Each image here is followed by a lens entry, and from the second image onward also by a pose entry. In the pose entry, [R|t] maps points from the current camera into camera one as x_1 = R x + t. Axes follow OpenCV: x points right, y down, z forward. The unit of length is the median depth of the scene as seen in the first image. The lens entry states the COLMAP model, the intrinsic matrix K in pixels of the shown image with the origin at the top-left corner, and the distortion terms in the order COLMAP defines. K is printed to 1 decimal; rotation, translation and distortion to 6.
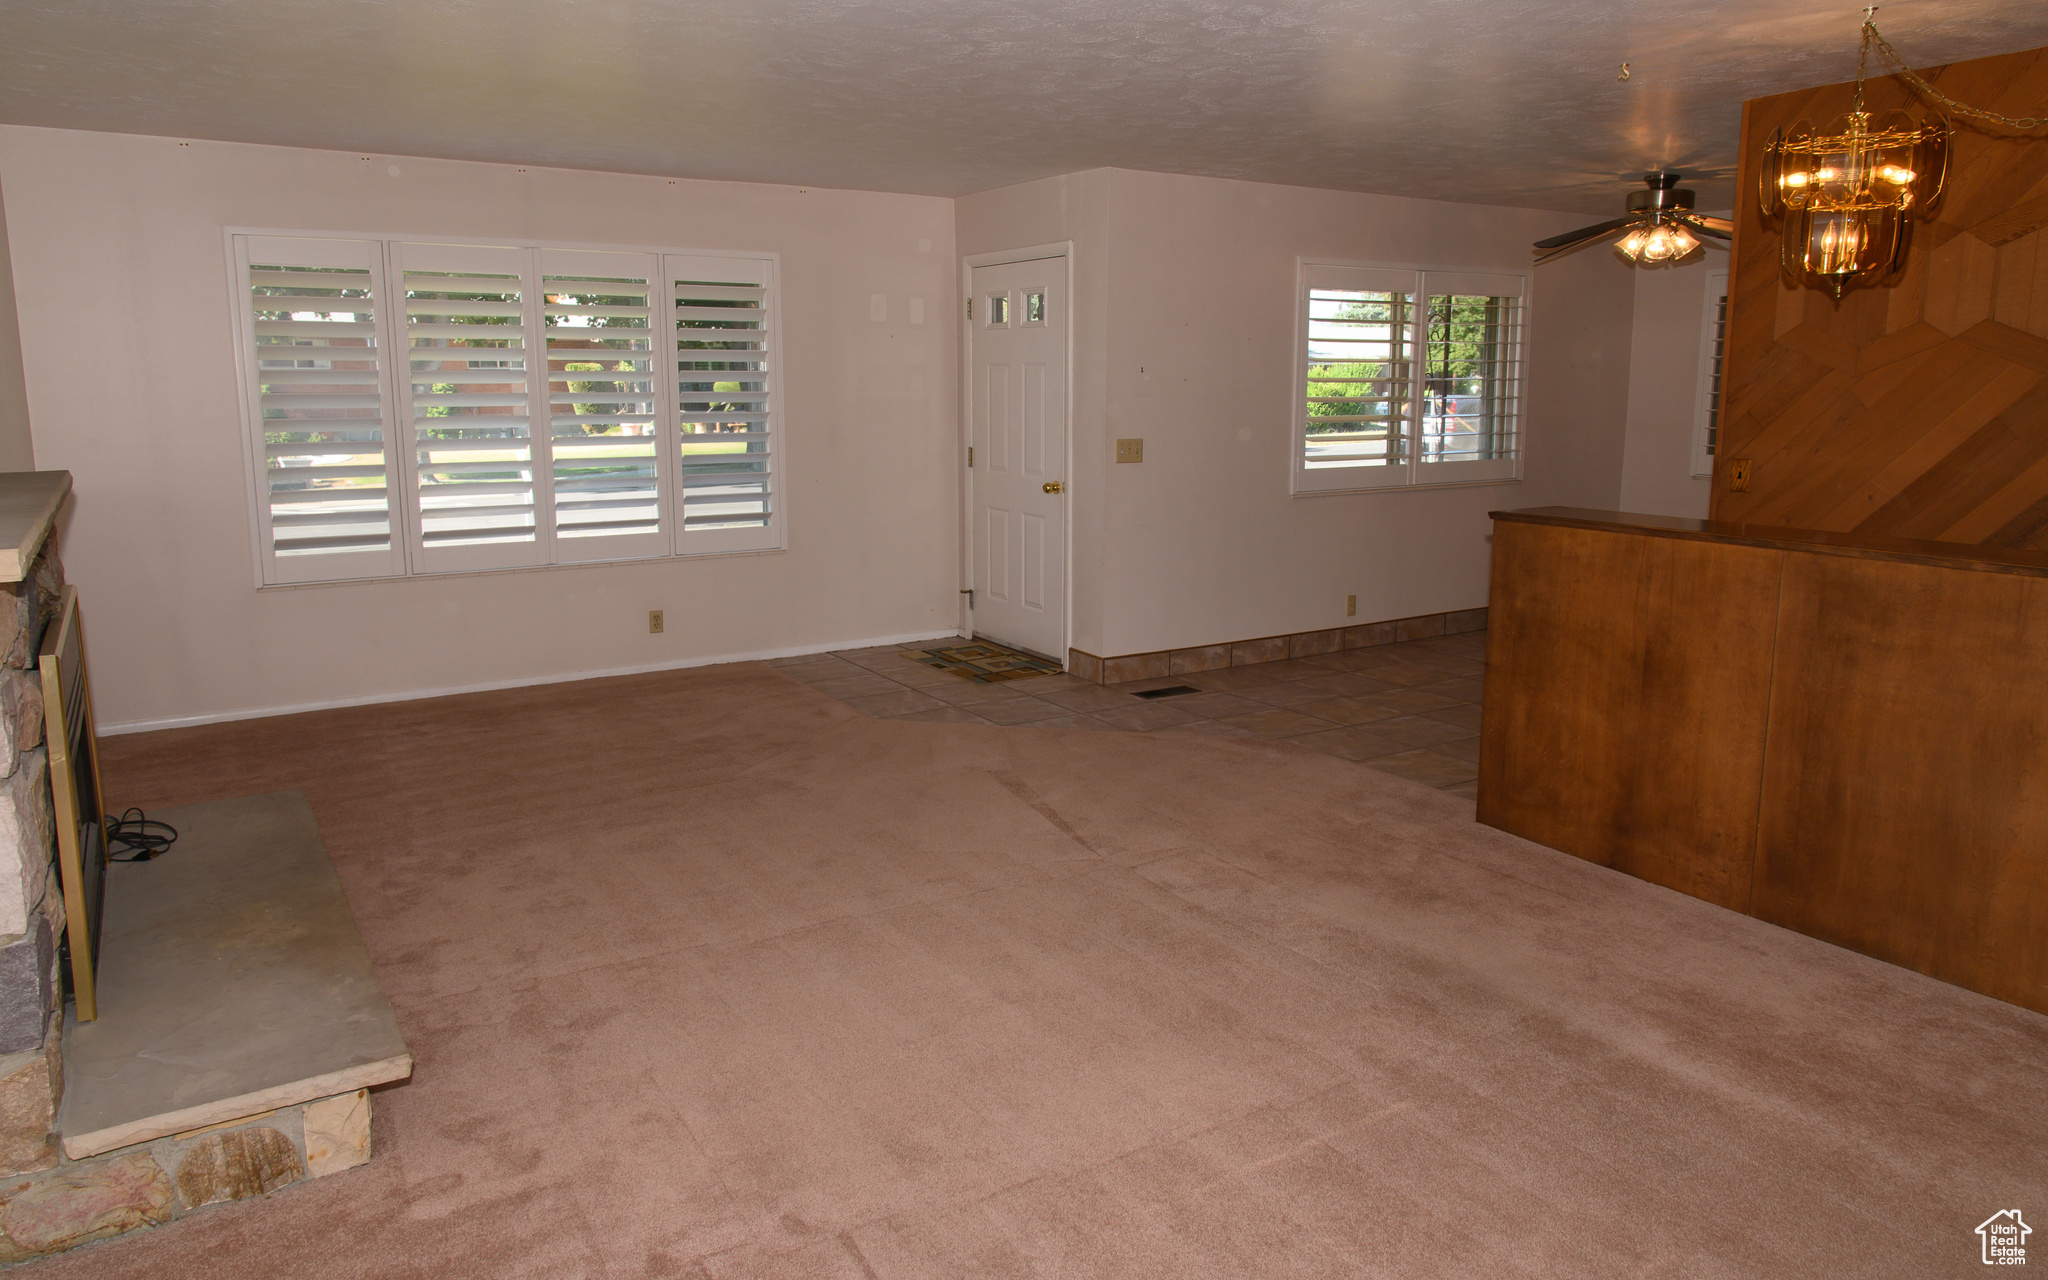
lens RADIAL K [[1338.2, 0, 1027.6], [0, 1338.2, 709.3], [0, 0, 1]] dist [-0.053788, 0.000198]
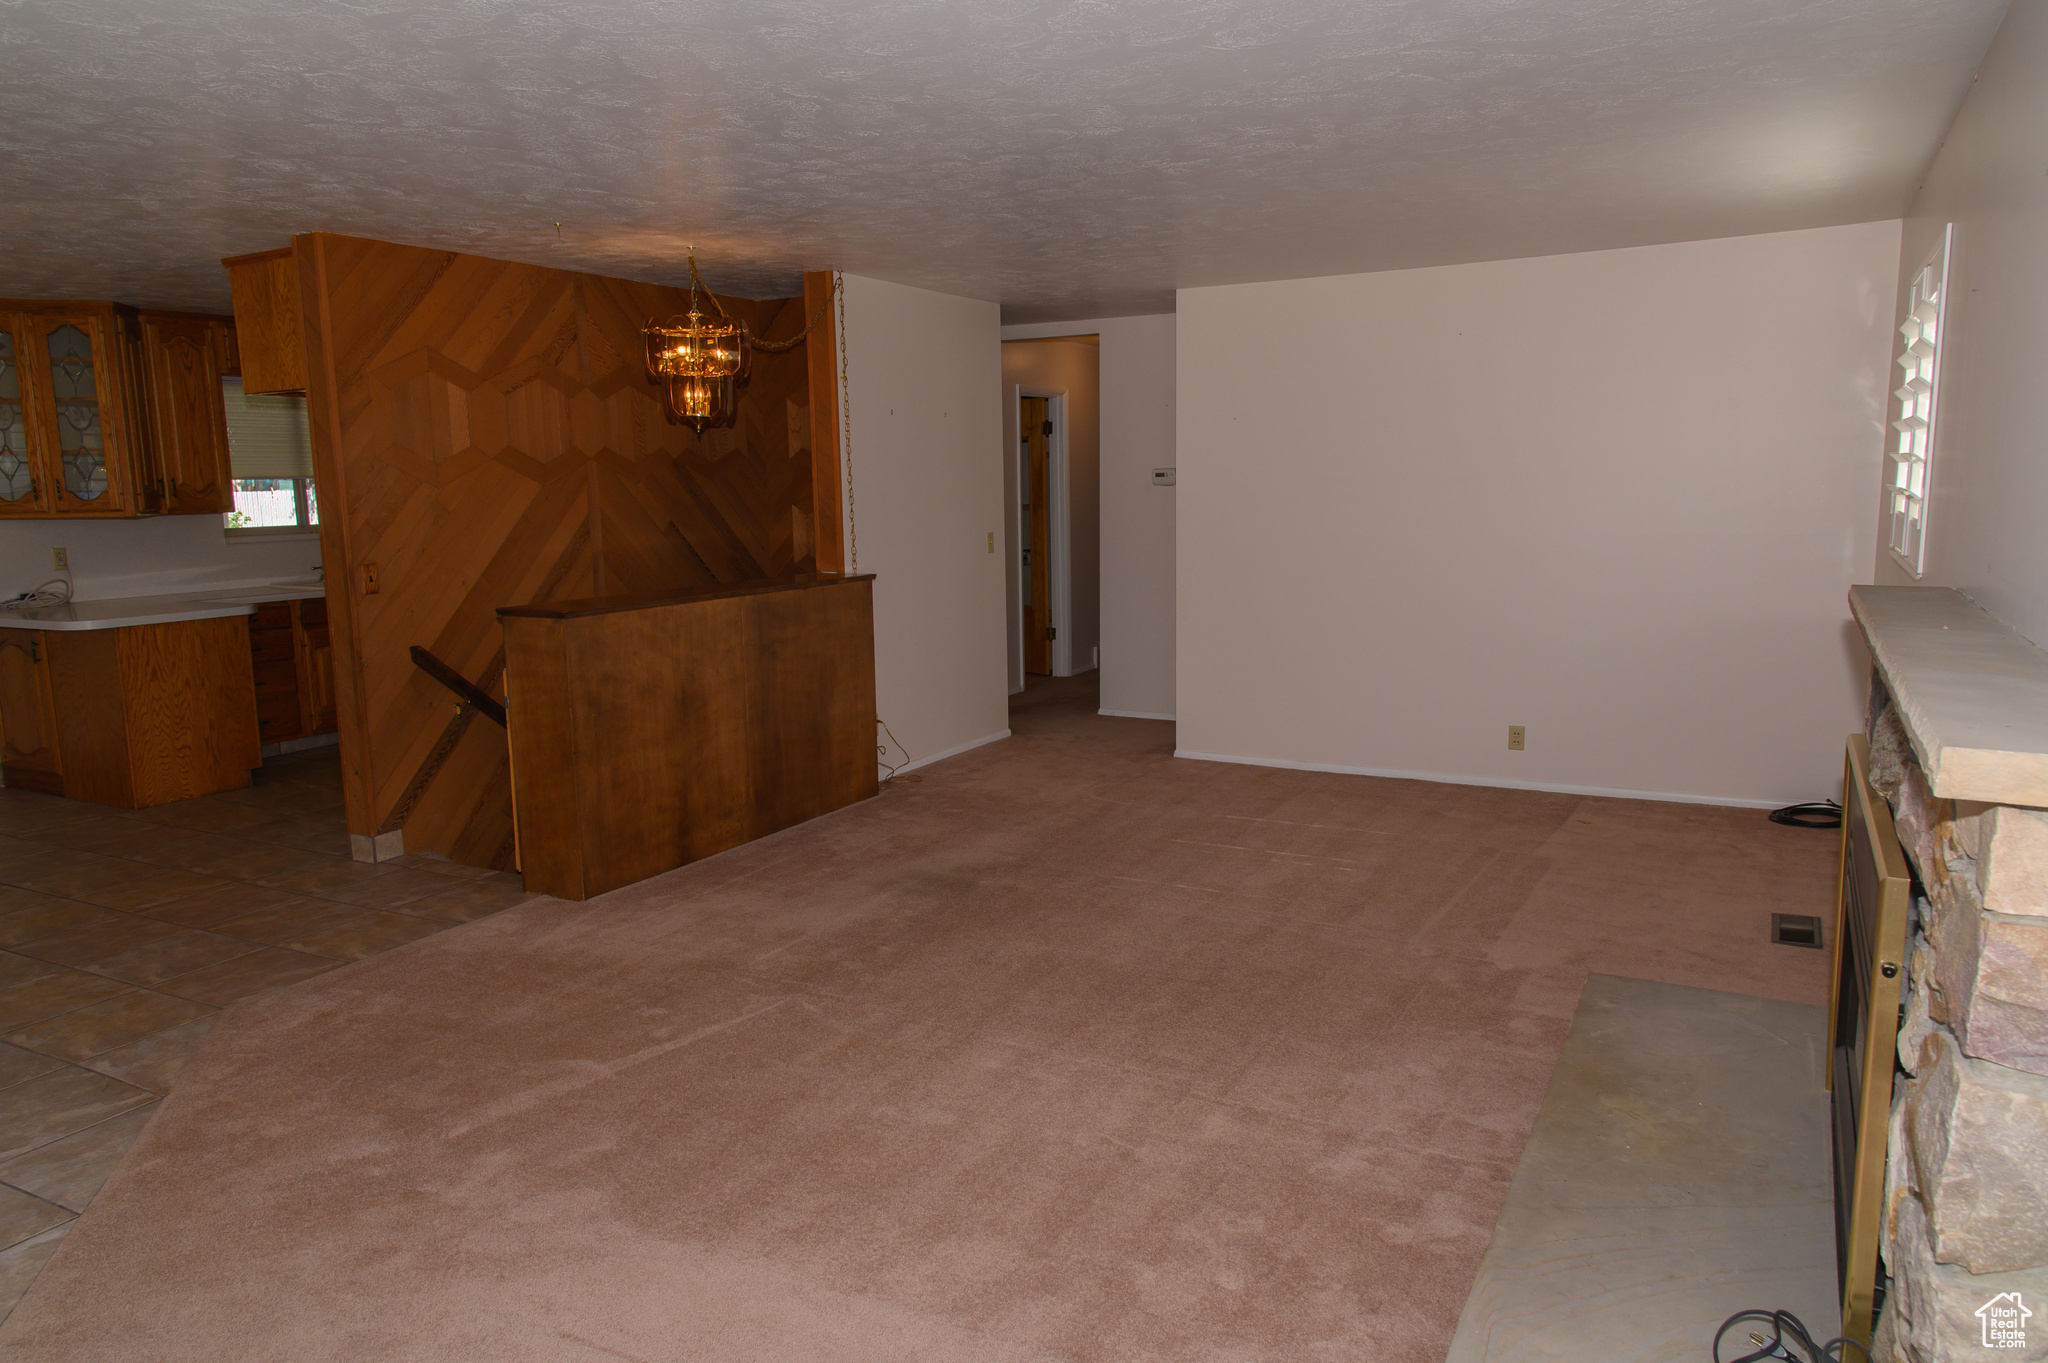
lens RADIAL K [[1366.4, 0, 1024.0], [0, 1366.4, 681.5], [0, 0, 1]] dist [-0.000133, 0.000239]
pose [[-0.464747, -0.126286, 0.876392, -0.848038], [0.222201, 0.941470, 0.253496, -0.308887], [-0.857110, 0.312546, -0.409485, 1.207205]]
